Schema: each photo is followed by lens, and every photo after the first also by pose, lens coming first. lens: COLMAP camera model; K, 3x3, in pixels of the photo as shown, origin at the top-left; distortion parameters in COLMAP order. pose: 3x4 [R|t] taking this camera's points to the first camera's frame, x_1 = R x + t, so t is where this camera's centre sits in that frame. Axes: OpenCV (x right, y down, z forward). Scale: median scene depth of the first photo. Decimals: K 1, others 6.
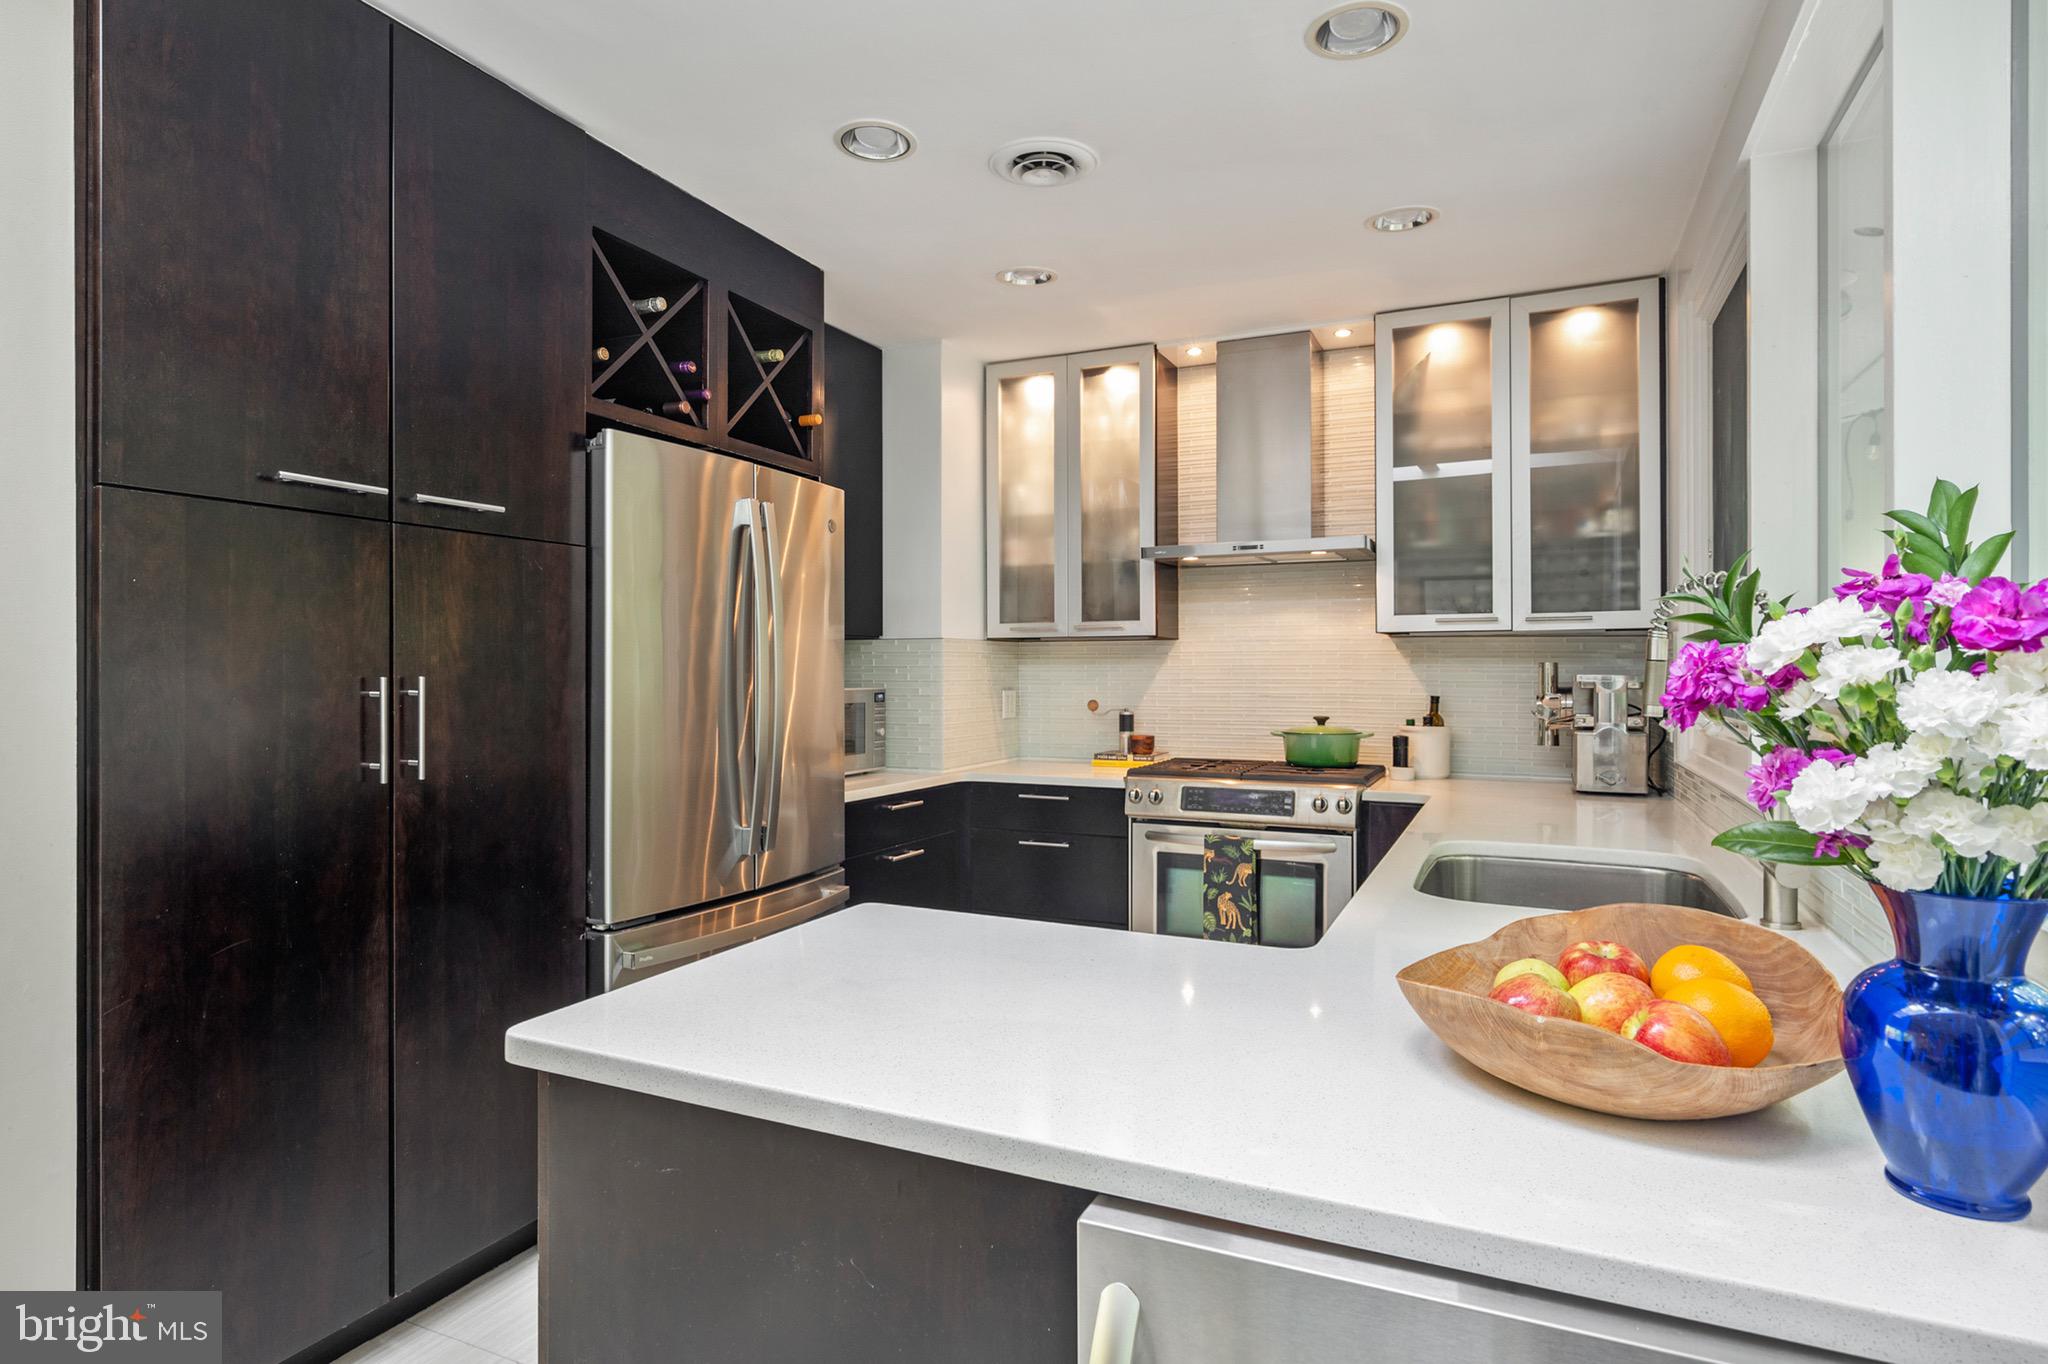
lens RADIAL K [[1109.2, 0, 1017.9], [0, 1109.2, 669.2], [0, 0, 1]] dist [0.004607, 0.001004]
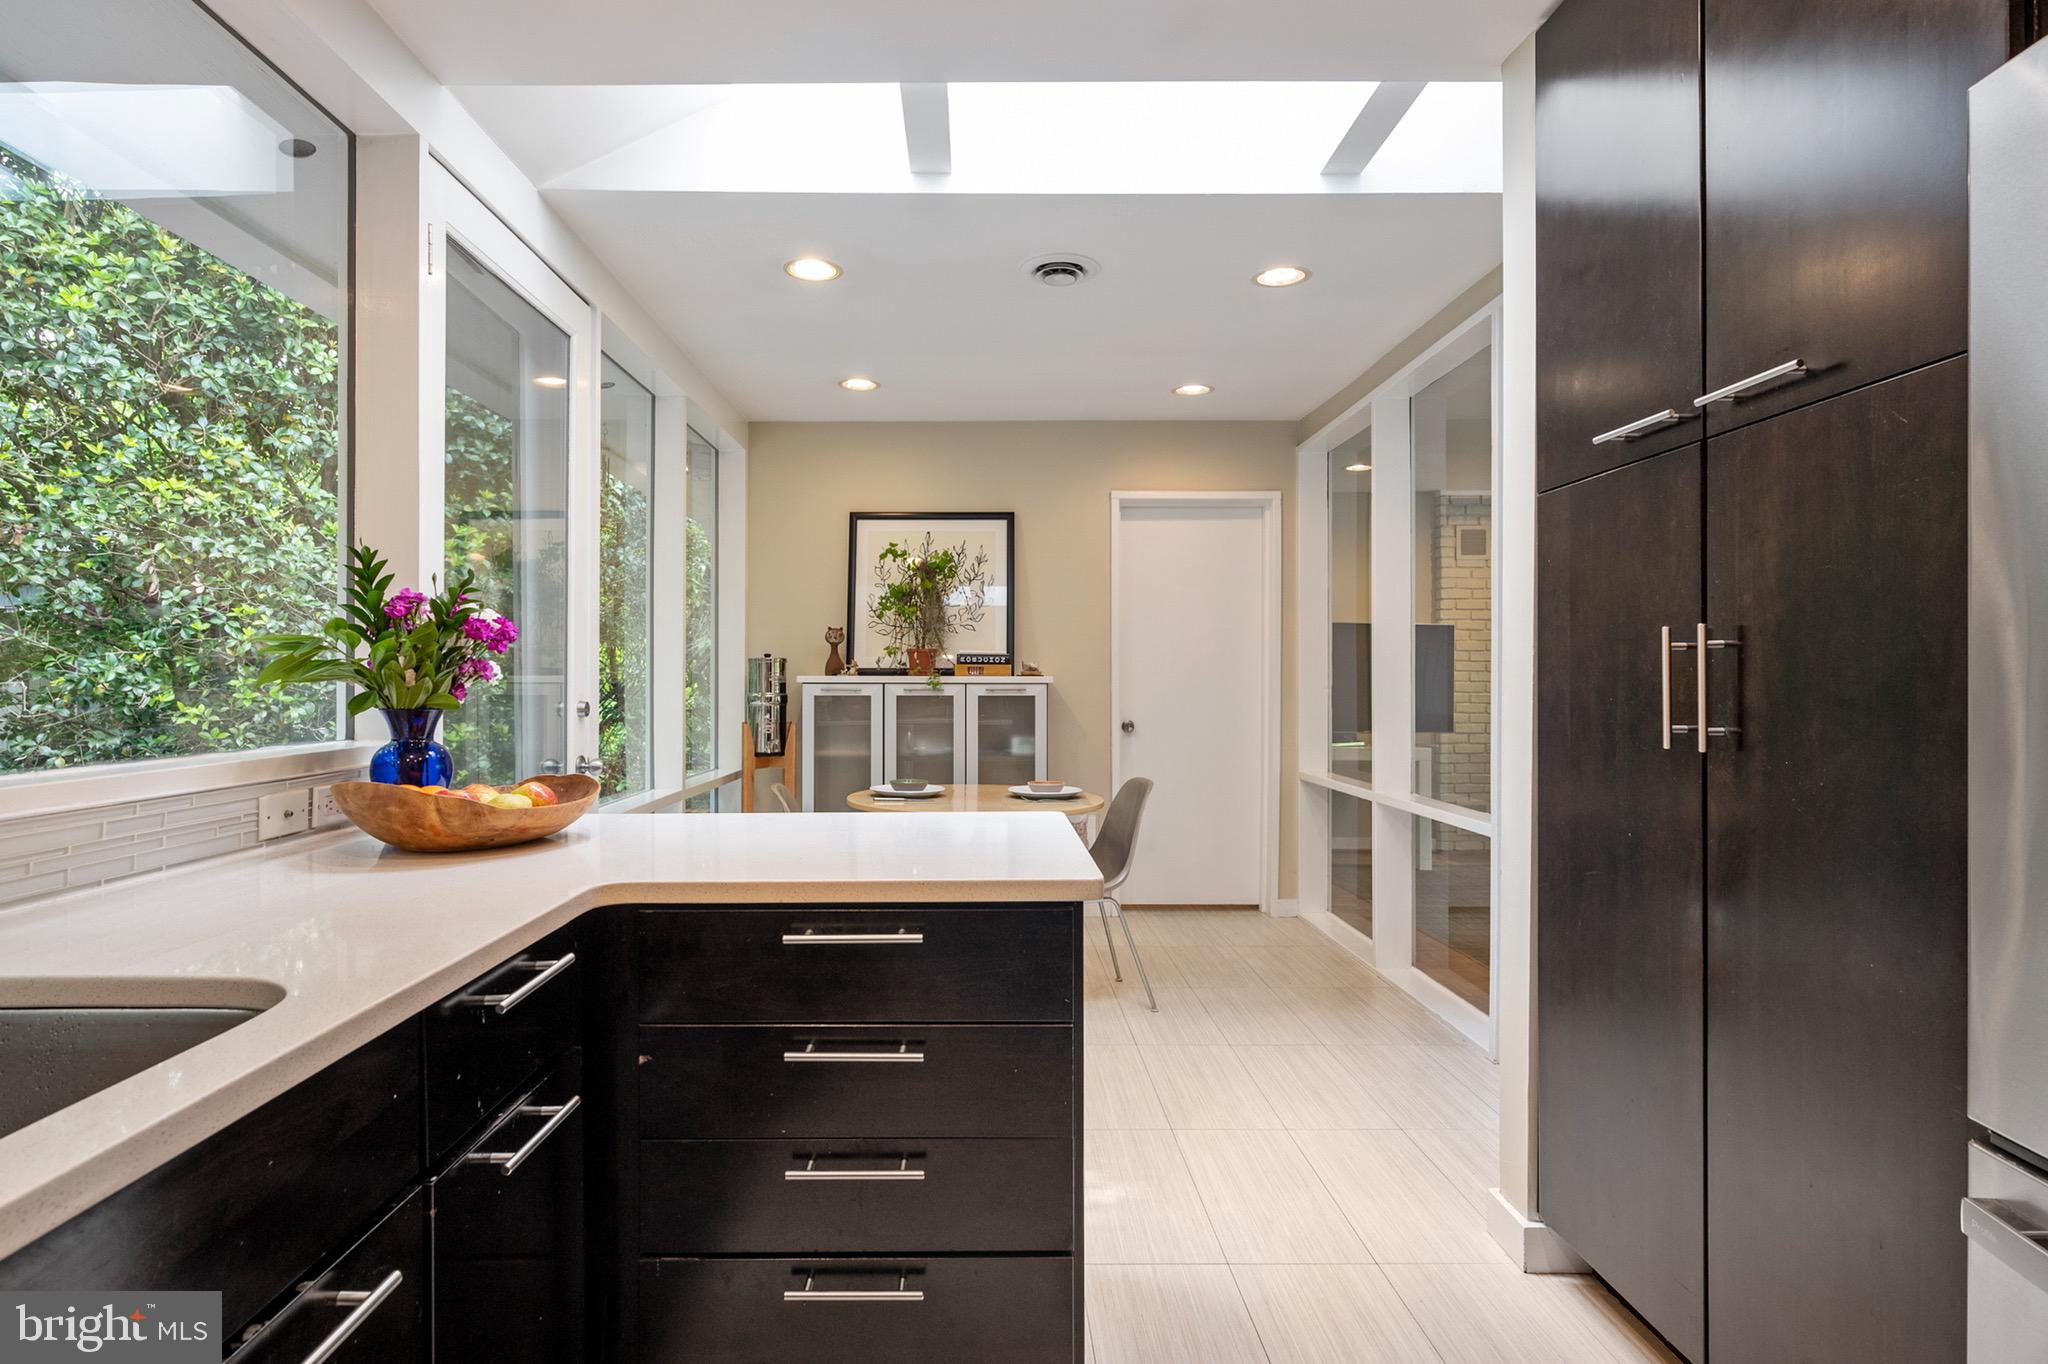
lens RADIAL K [[1009.0, 0, 981.9], [0, 1009.0, 677.0], [0, 0, 1]] dist [-0.000243, -0.000832]
pose [[-0.904014, -0.001268, -0.427501, 0.143204], [-0.000854, 0.999999, -0.001160, 0.026930], [0.427502, -0.000684, -0.904014, 0.830689]]
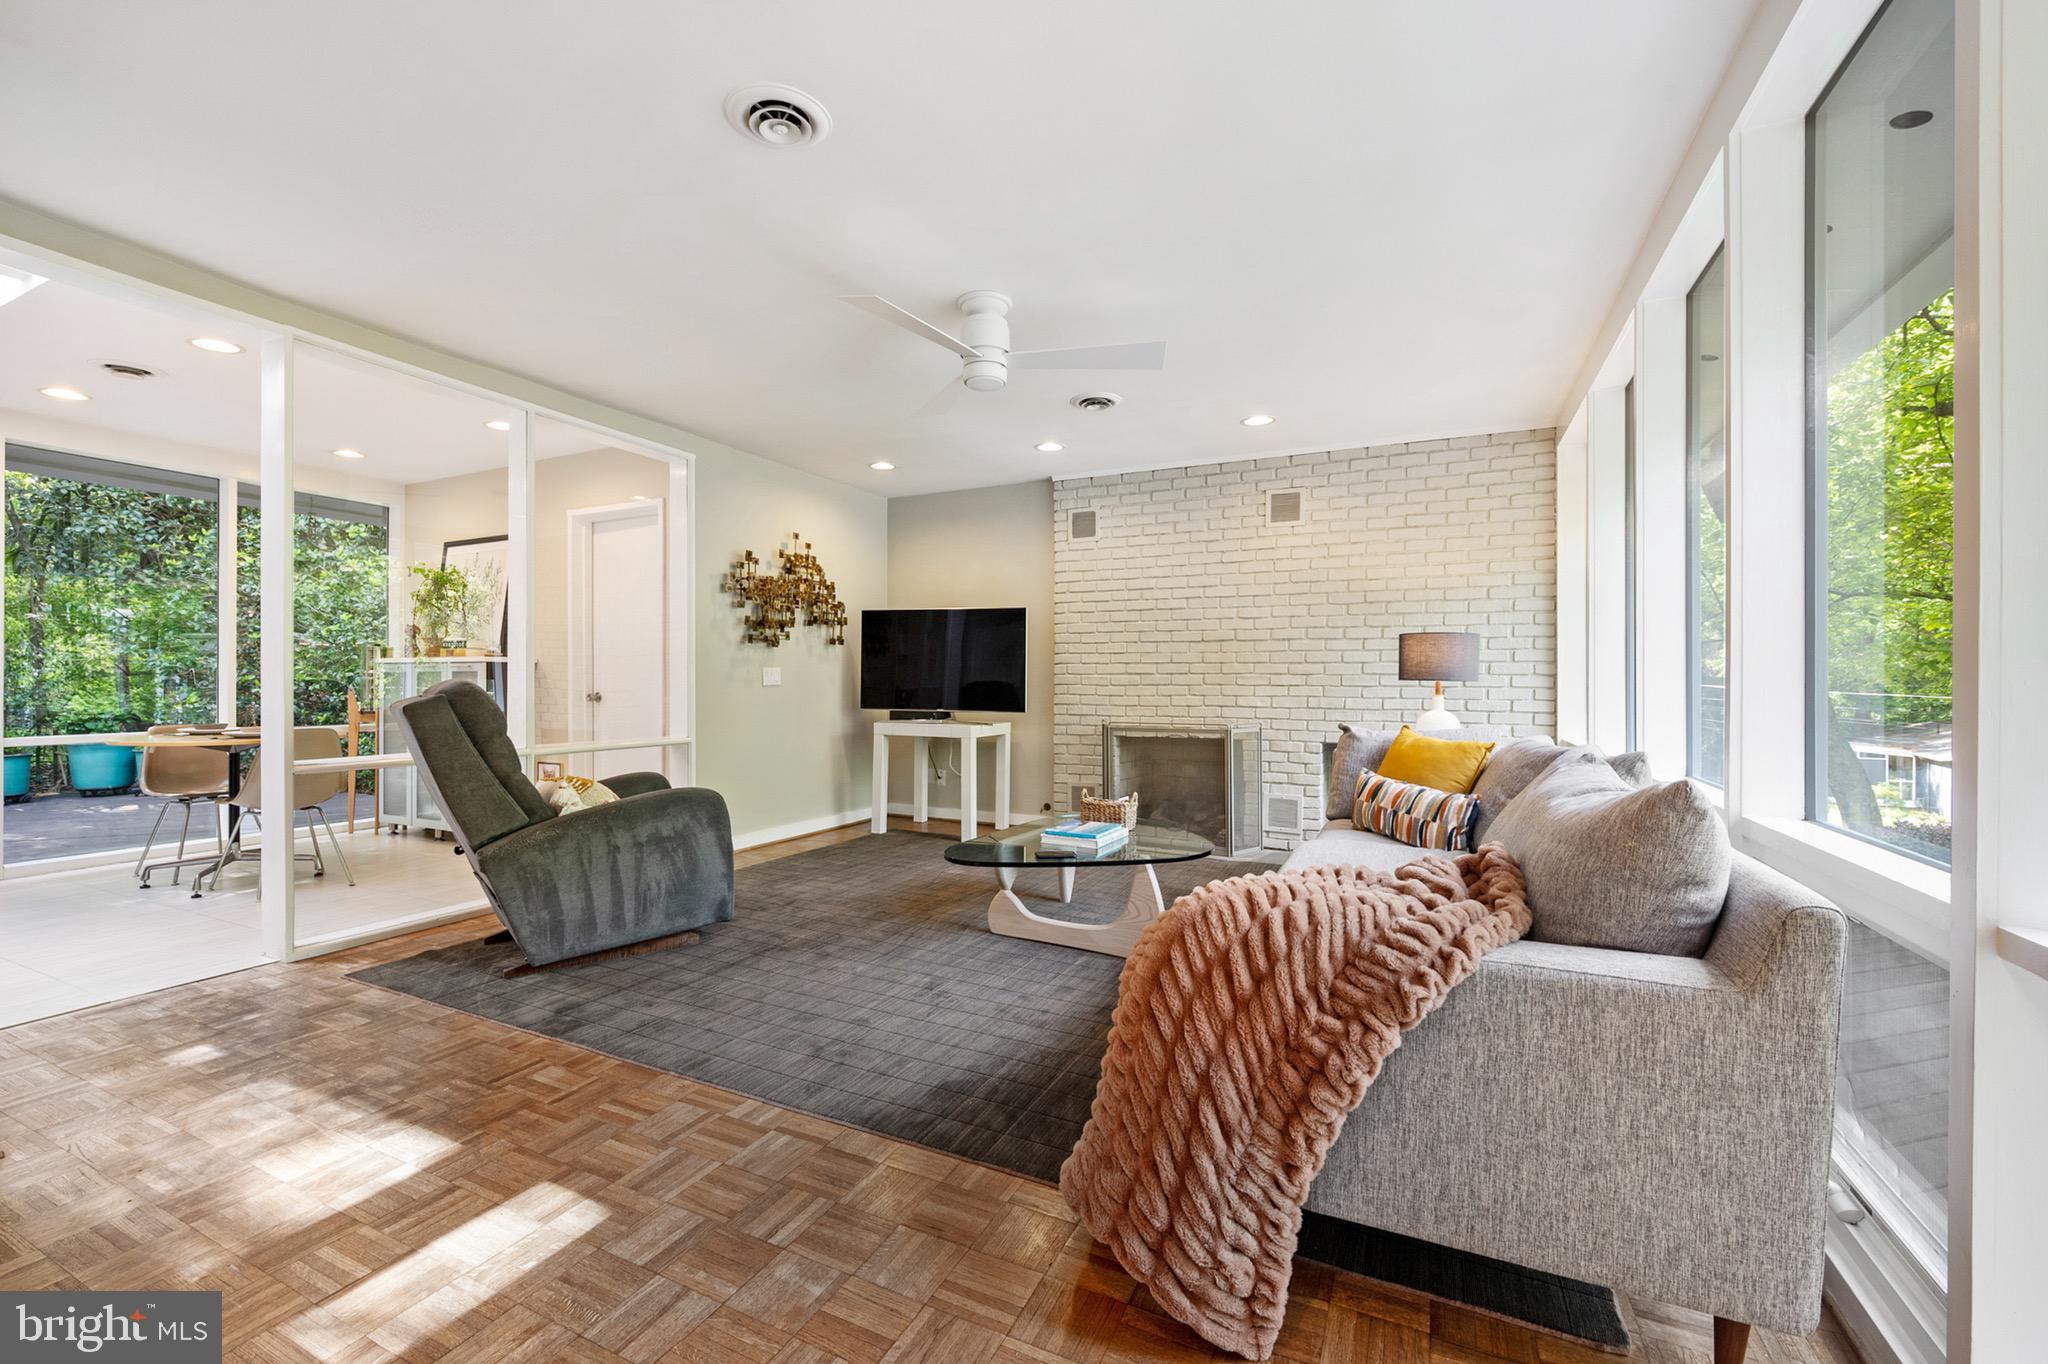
lens RADIAL K [[848.9, 0, 1010.6], [0, 848.9, 682.4], [0, 0, 1]] dist [0.000304, -0.000063]
pose [[-0.999699, -0.000703, 0.024527, -1.465602], [-0.000634, 0.999996, 0.002817, 0.065048], [-0.024529, 0.002800, -0.999695, 1.126291]]
